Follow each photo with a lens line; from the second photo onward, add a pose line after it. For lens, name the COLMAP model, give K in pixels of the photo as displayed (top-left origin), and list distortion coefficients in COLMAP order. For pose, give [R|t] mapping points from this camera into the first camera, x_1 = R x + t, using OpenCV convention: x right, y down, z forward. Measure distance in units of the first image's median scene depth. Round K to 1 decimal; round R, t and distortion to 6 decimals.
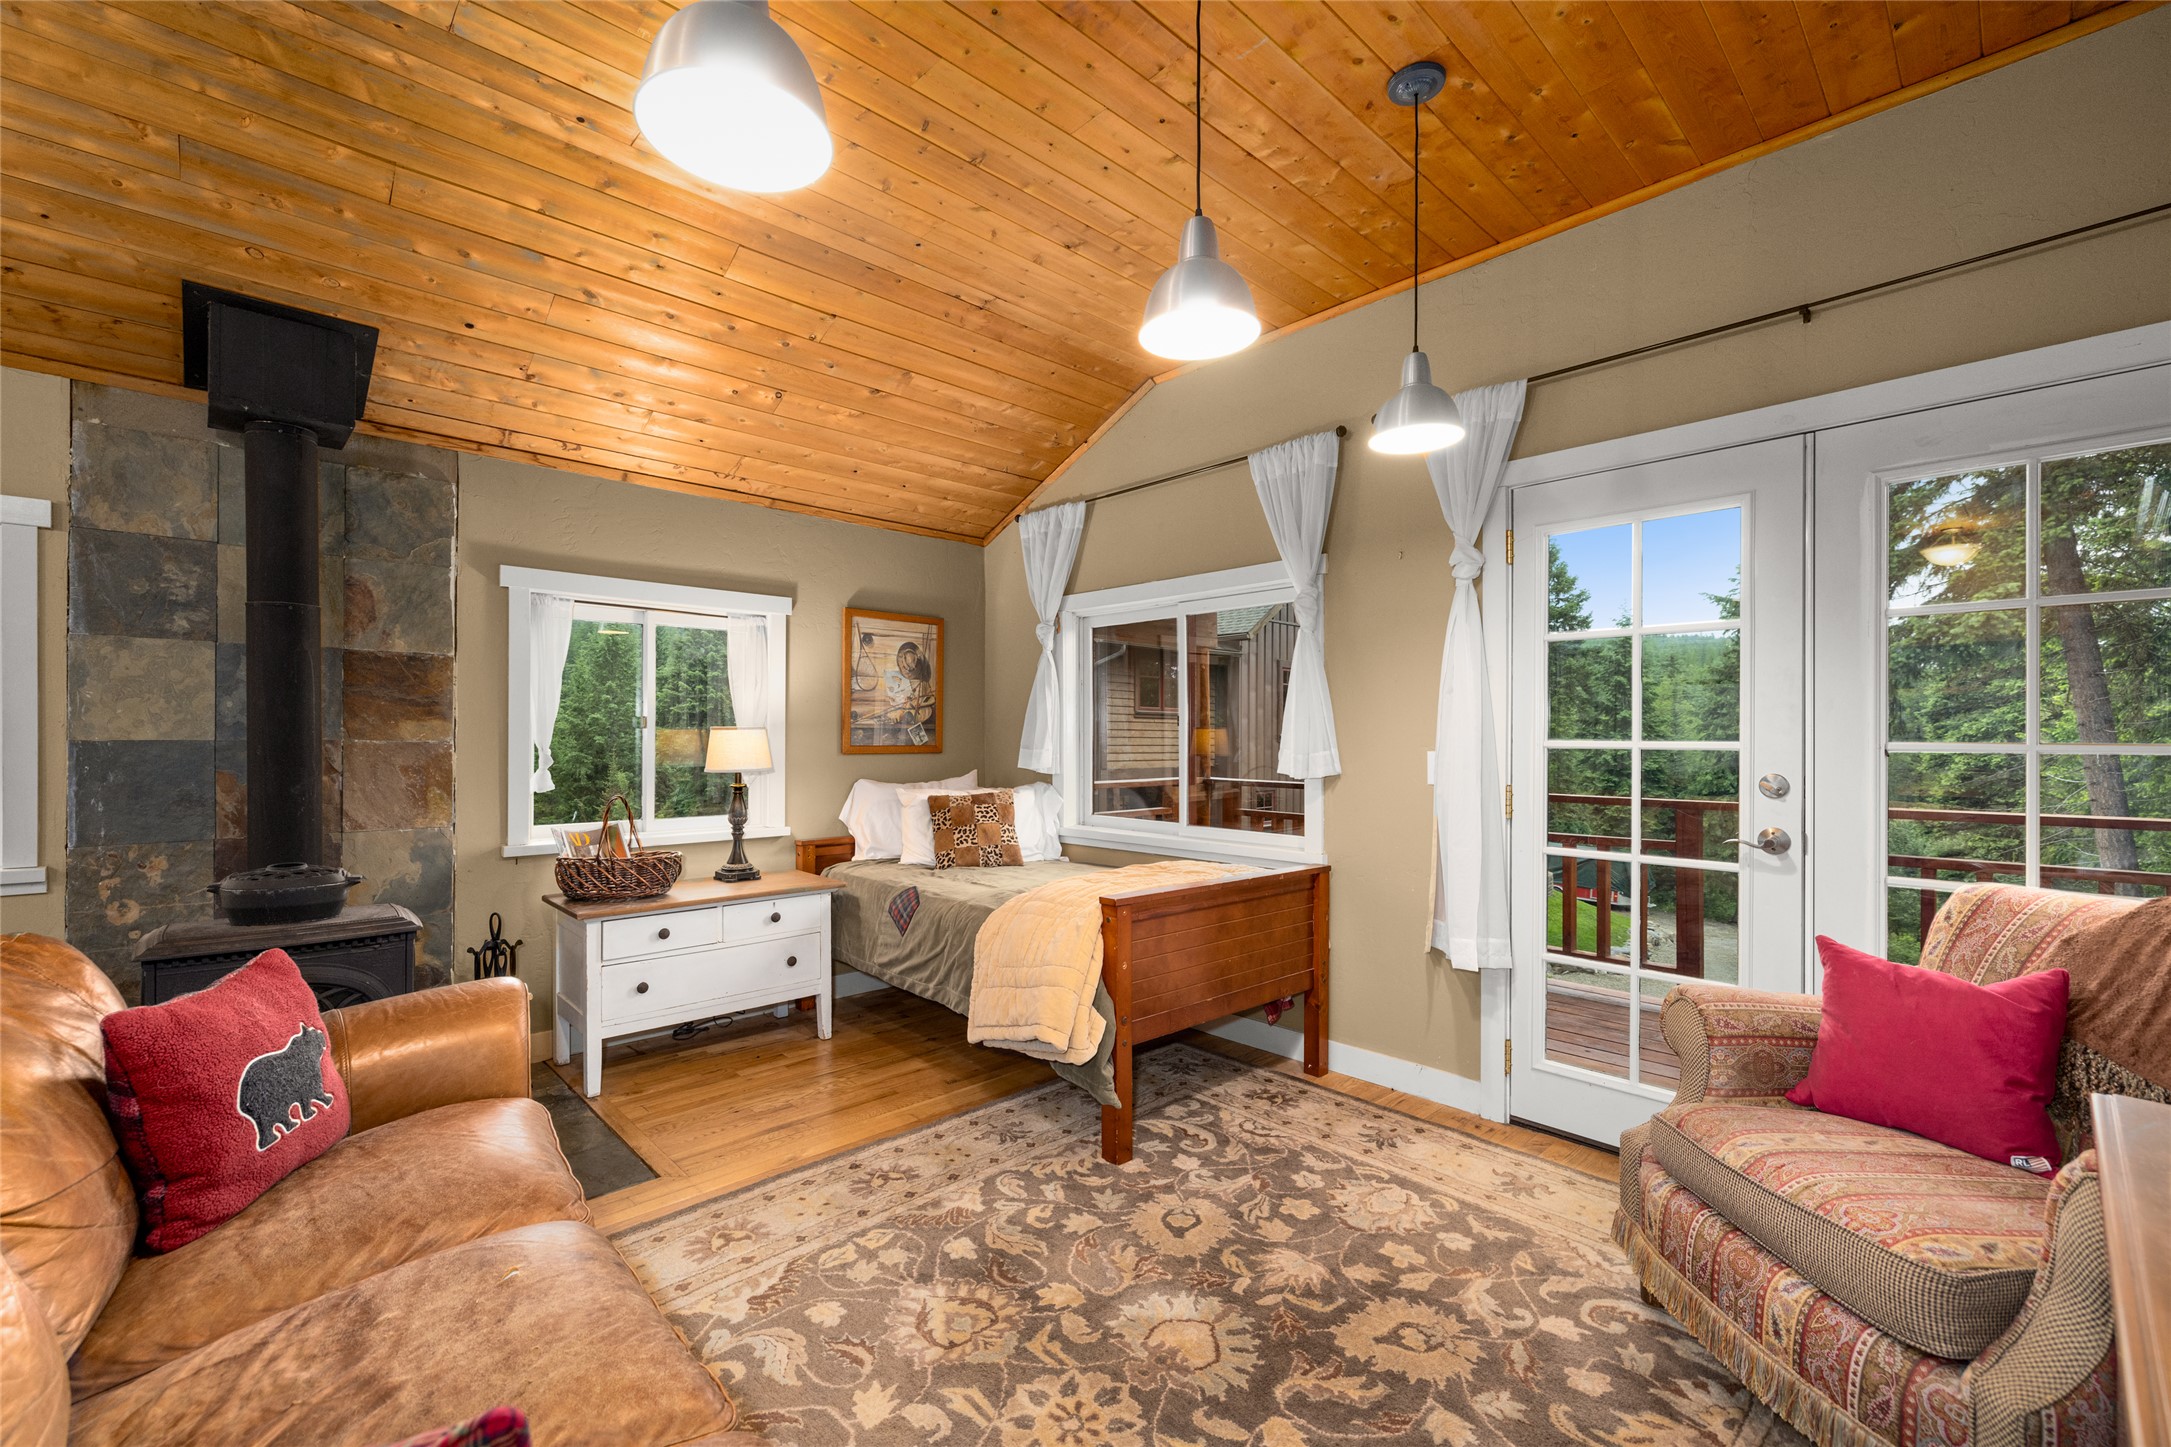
lens RADIAL K [[918.3, 0, 1075.4], [0, 918.3, 740.2], [0, 0, 1]] dist [-0.002005, -0.000223]
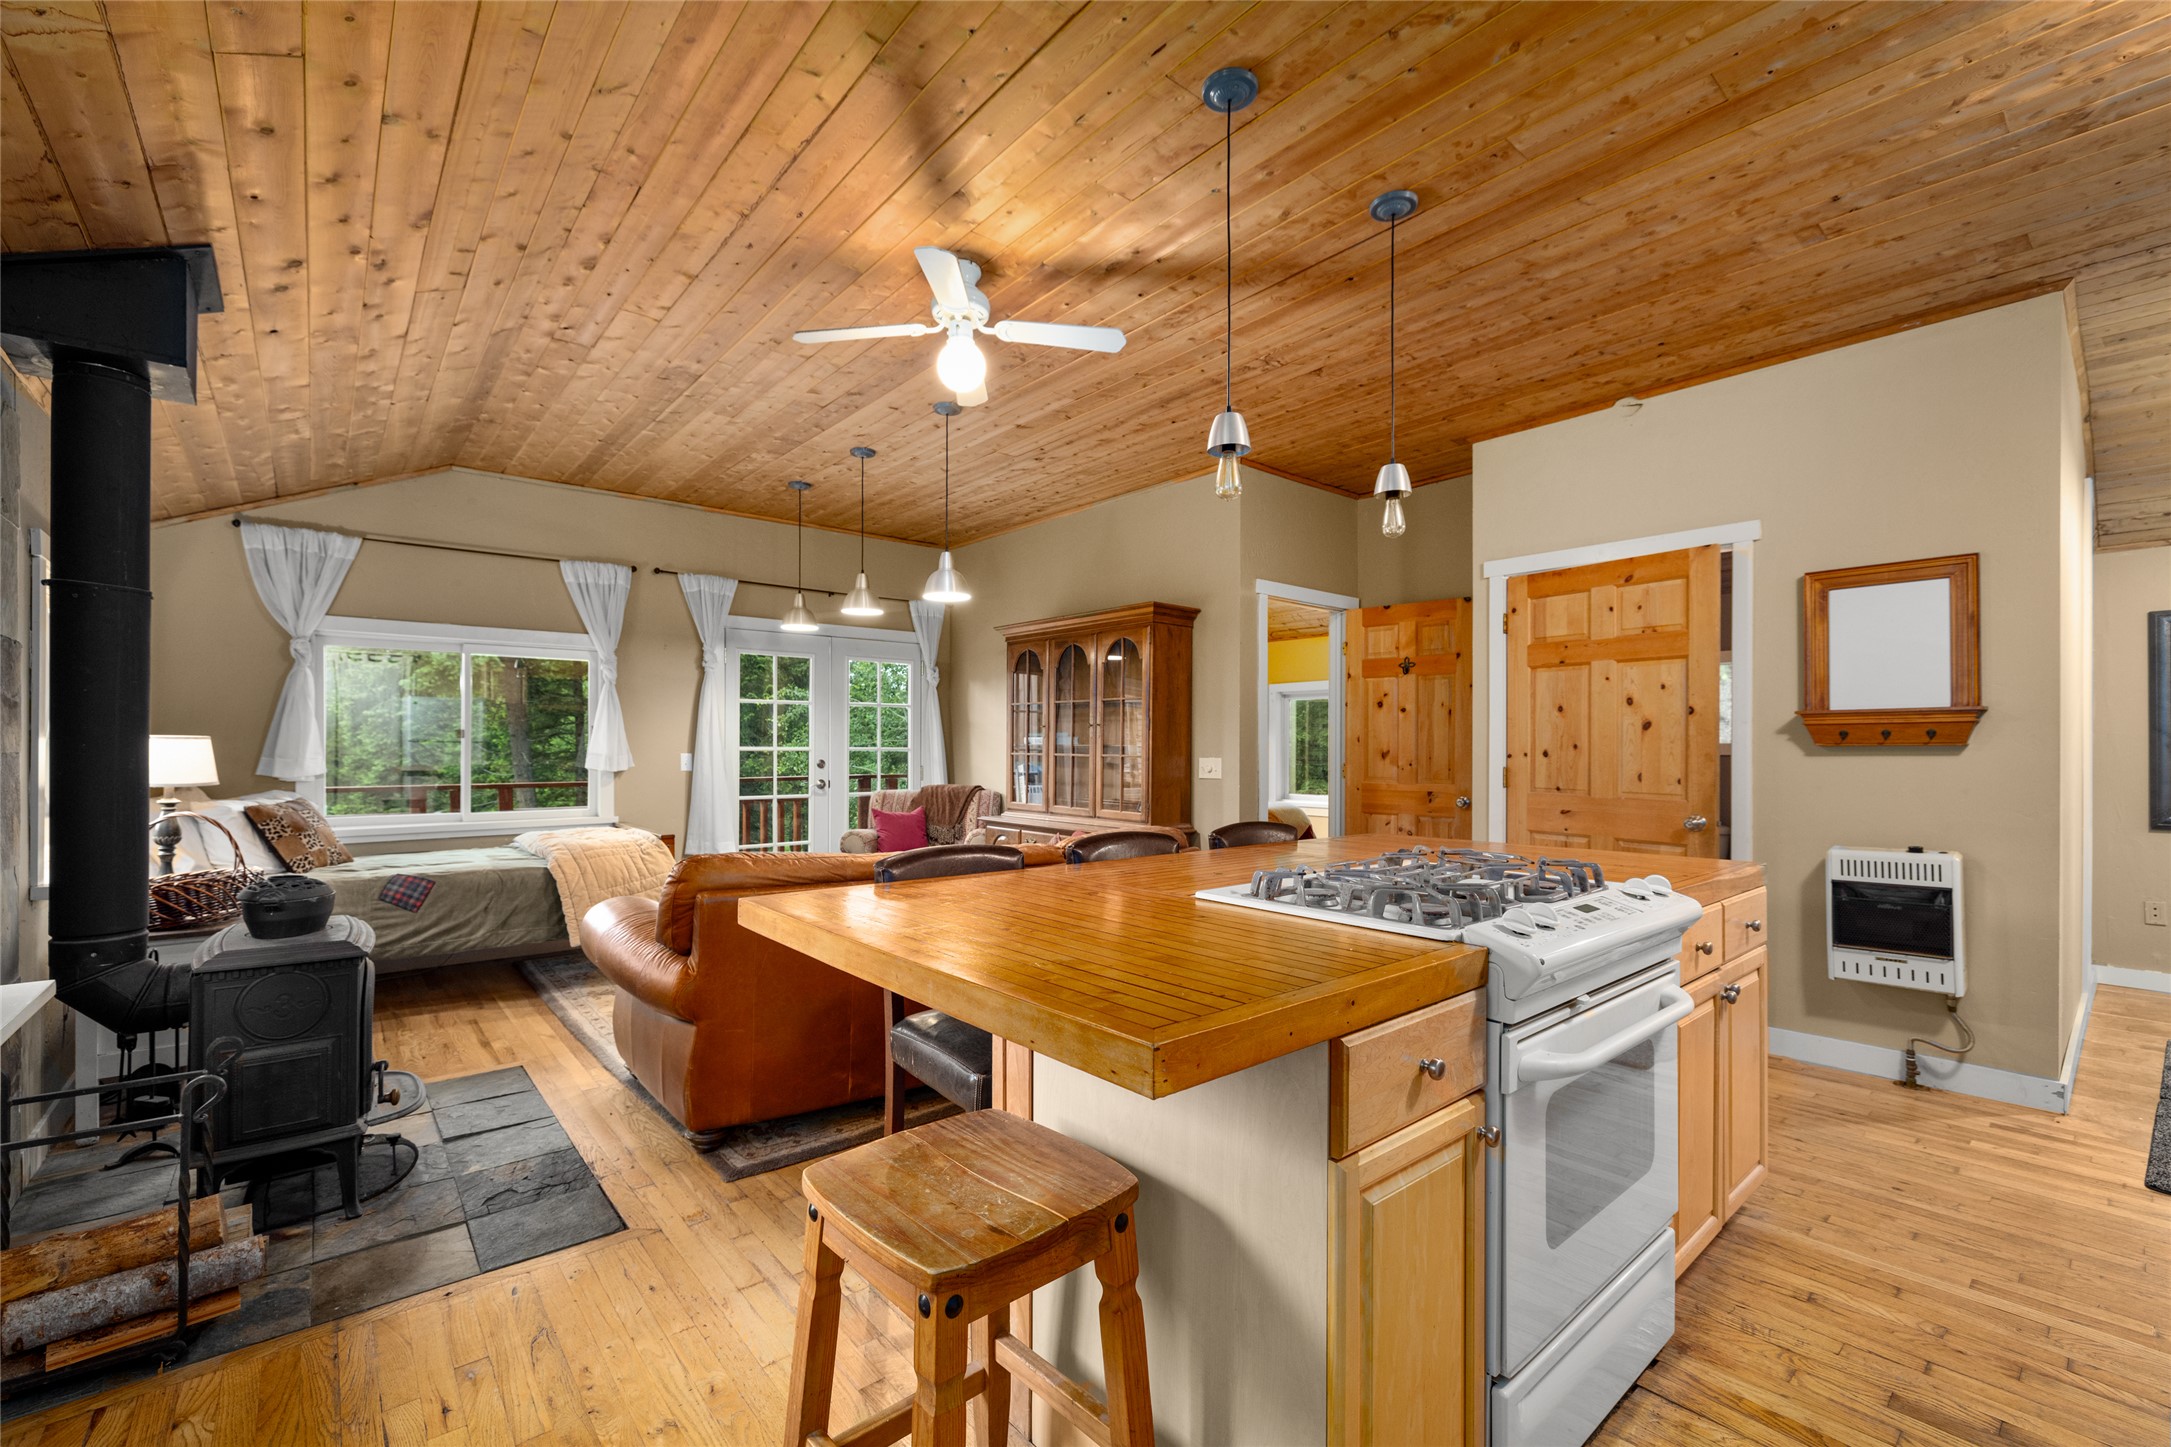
lens RADIAL K [[919.3, 0, 1053.0], [0, 919.3, 758.8], [0, 0, 1]] dist [-0.000346, 0.000006]
pose [[0.069127, -0.016834, 0.997466, -1.157171], [0.001391, 0.999858, 0.016778, -0.006688], [-0.997607, 0.000228, 0.069140, 0.072987]]
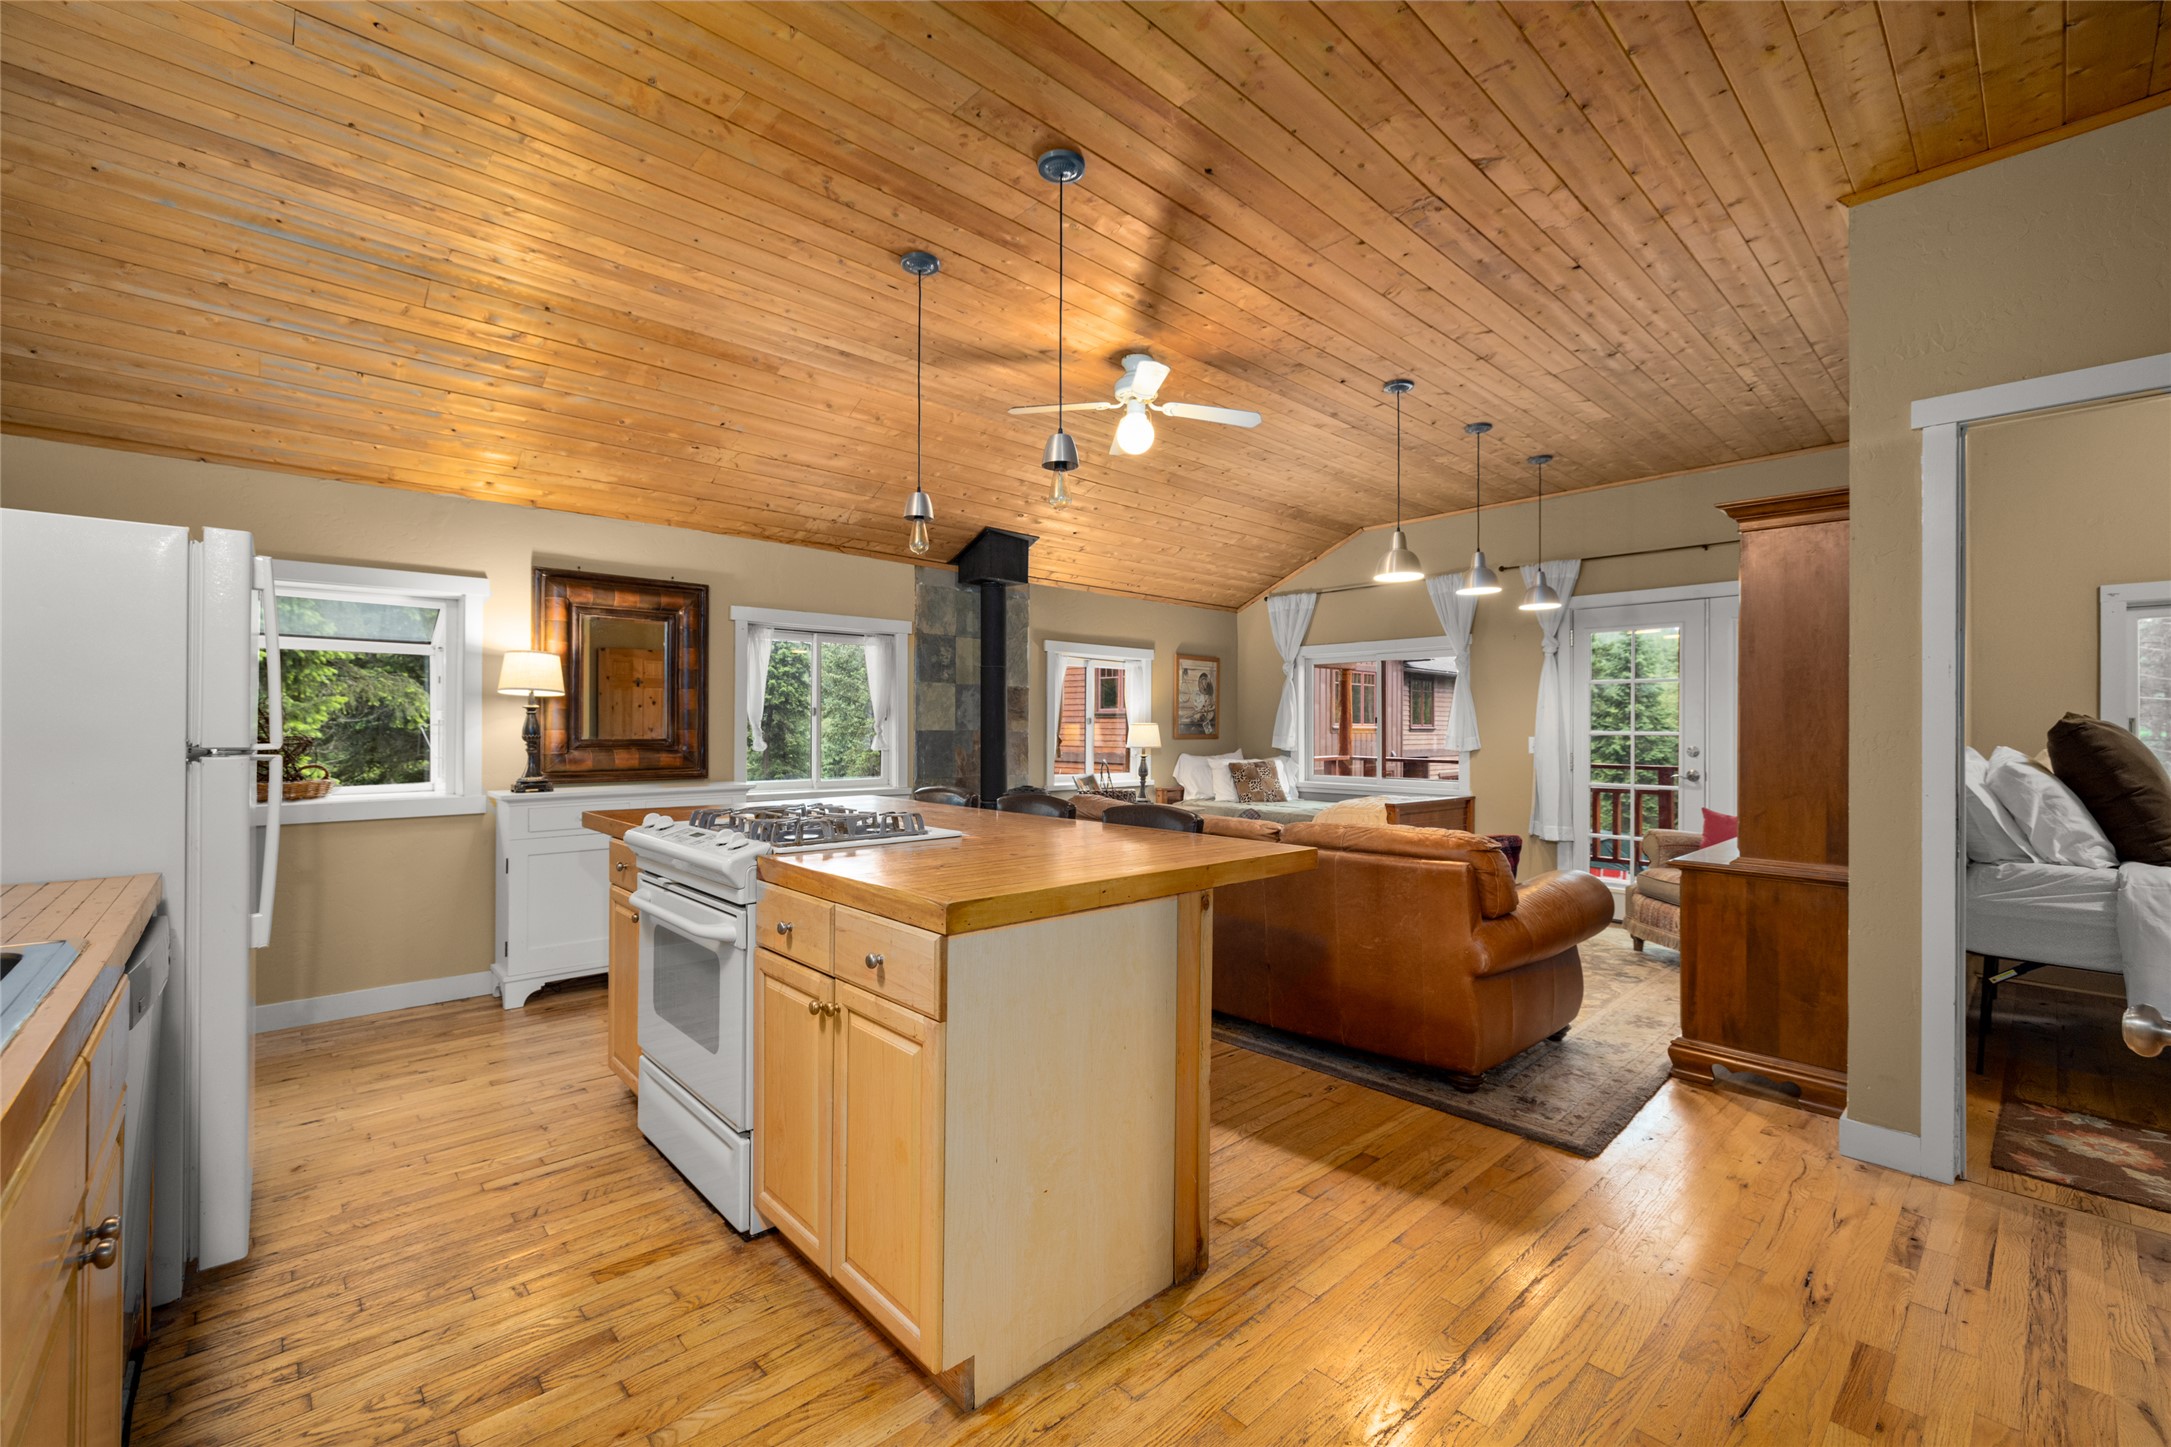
lens RADIAL K [[899.8, 0, 1085.5], [0, 899.8, 723.5], [0, 0, 1]] dist [-0.001296, -0.000087]
pose [[0.999970, 0.001710, -0.007534, -0.446866], [-0.001768, 0.999969, -0.007665, -0.000525], [0.007521, 0.007678, 0.999942, -0.761850]]
